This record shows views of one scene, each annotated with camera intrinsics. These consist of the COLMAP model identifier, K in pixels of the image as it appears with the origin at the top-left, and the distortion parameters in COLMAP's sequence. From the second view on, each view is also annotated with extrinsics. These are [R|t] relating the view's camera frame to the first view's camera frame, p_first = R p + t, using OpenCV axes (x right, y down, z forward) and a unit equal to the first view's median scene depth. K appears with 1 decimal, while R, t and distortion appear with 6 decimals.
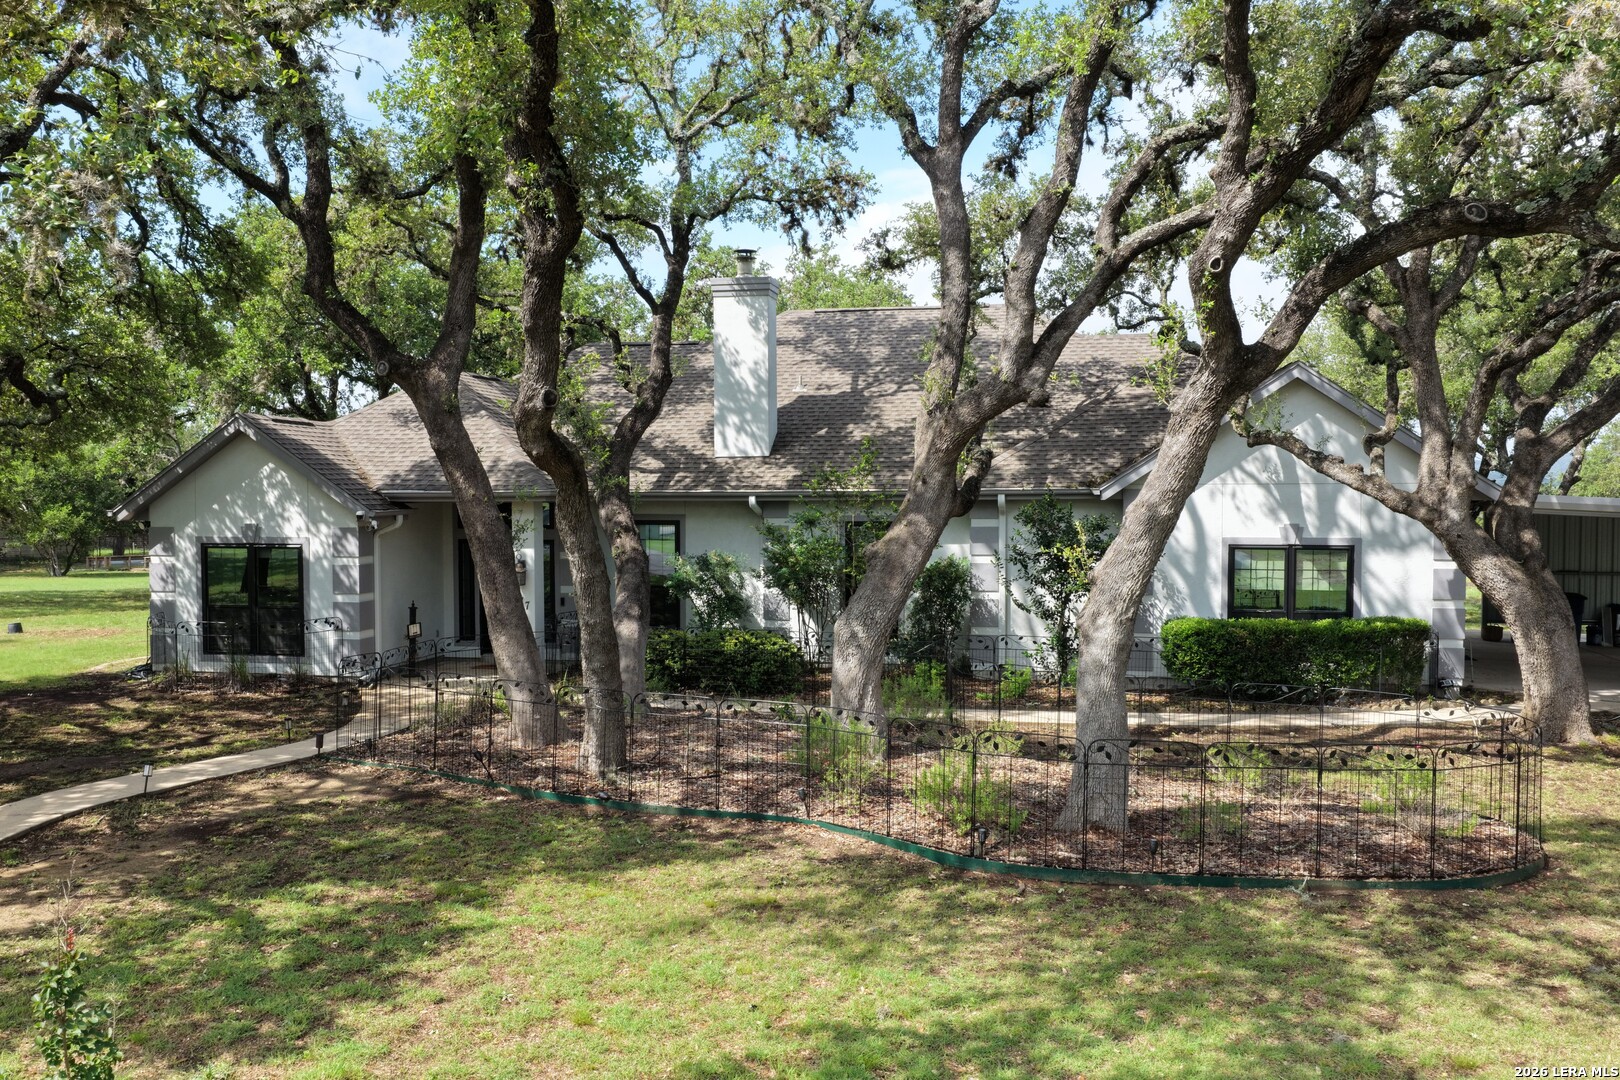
lens RADIAL K [[1332.7, 0, 810.0], [0, 1332.7, 540.0], [0, 0, 1]] dist [0.009366, 0.001638]
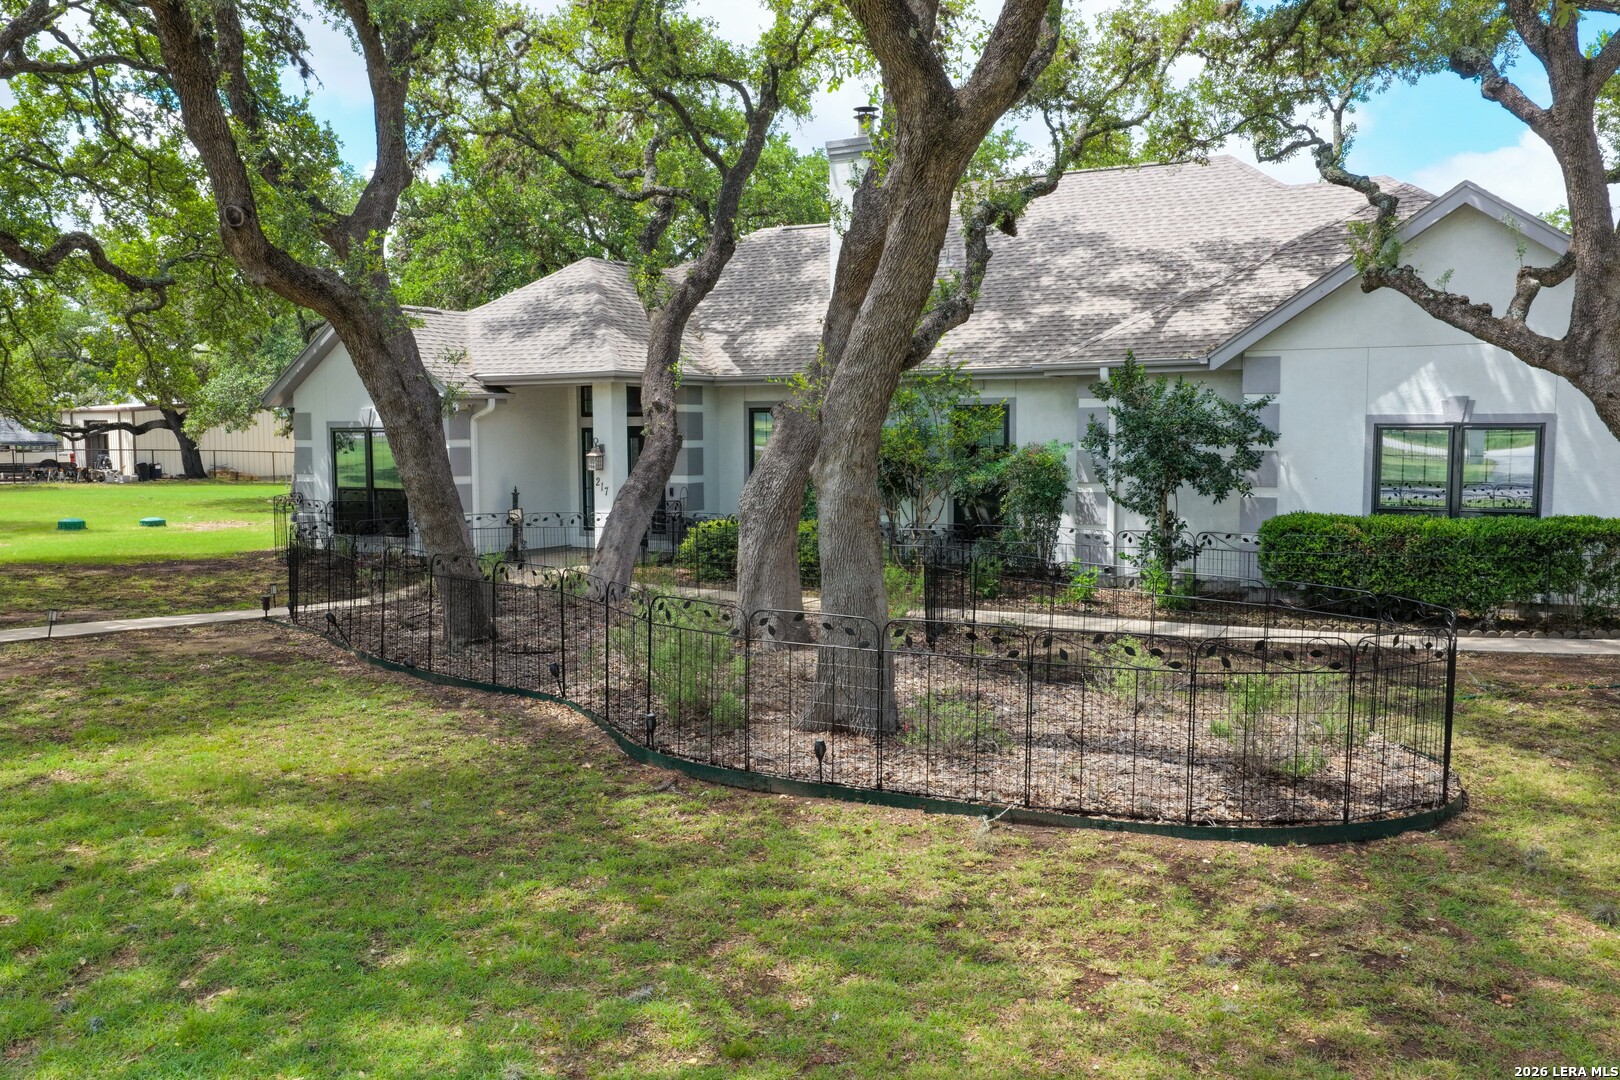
lens RADIAL K [[1332.7, 0, 810.0], [0, 1332.7, 540.0], [0, 0, 1]] dist [0.009366, 0.001638]
pose [[0.946183, 0.024794, -0.322681, 0.247043], [-0.007970, 0.998544, 0.053355, 0.032311], [0.323534, -0.047911, 0.945003, 0.132112]]
